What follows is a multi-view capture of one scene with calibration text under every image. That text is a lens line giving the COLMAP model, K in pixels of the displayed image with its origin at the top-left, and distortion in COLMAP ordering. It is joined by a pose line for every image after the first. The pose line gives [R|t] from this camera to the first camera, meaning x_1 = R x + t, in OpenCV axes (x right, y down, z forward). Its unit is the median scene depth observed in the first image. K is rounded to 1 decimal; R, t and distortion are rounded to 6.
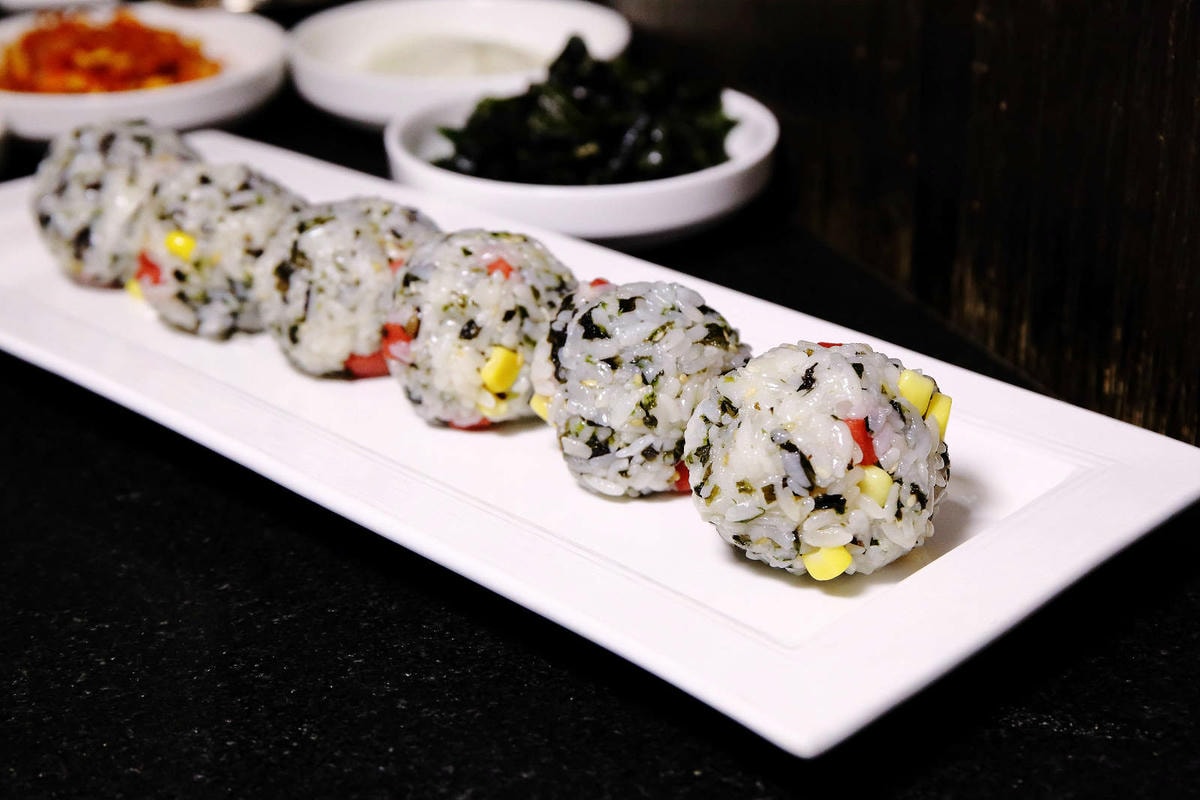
lens RADIAL K [[1929.2, 0, 600.5], [0, 1929.2, 400.2], [0, 0, 1]] dist [-0.029942, 0.000000]
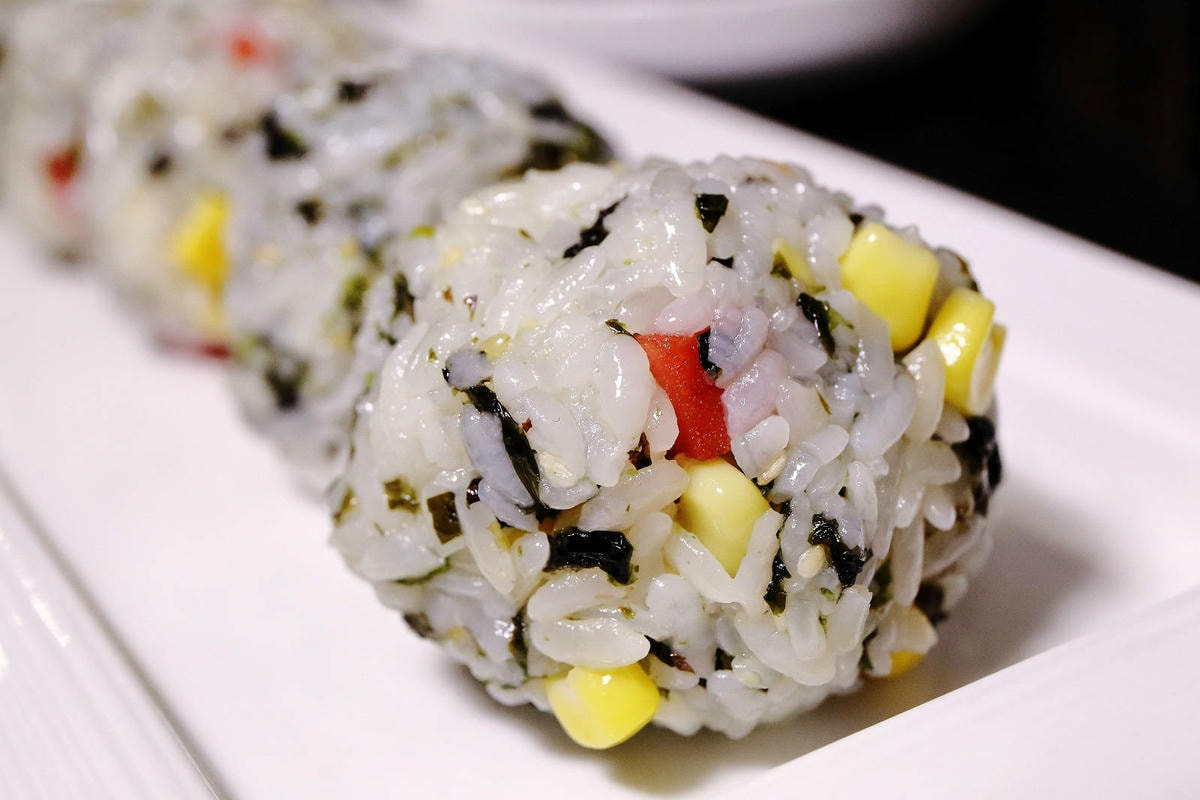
lens RADIAL K [[1929.2, 0, 599.0], [0, 1929.2, 399.6], [0, 0, 1]] dist [-0.029942, 0.000000]
pose [[0.974549, 0.052929, -0.217835, 0.200220], [-0.051271, 0.998597, 0.013261, 0.018247], [0.218231, -0.001755, 0.975896, 0.628235]]
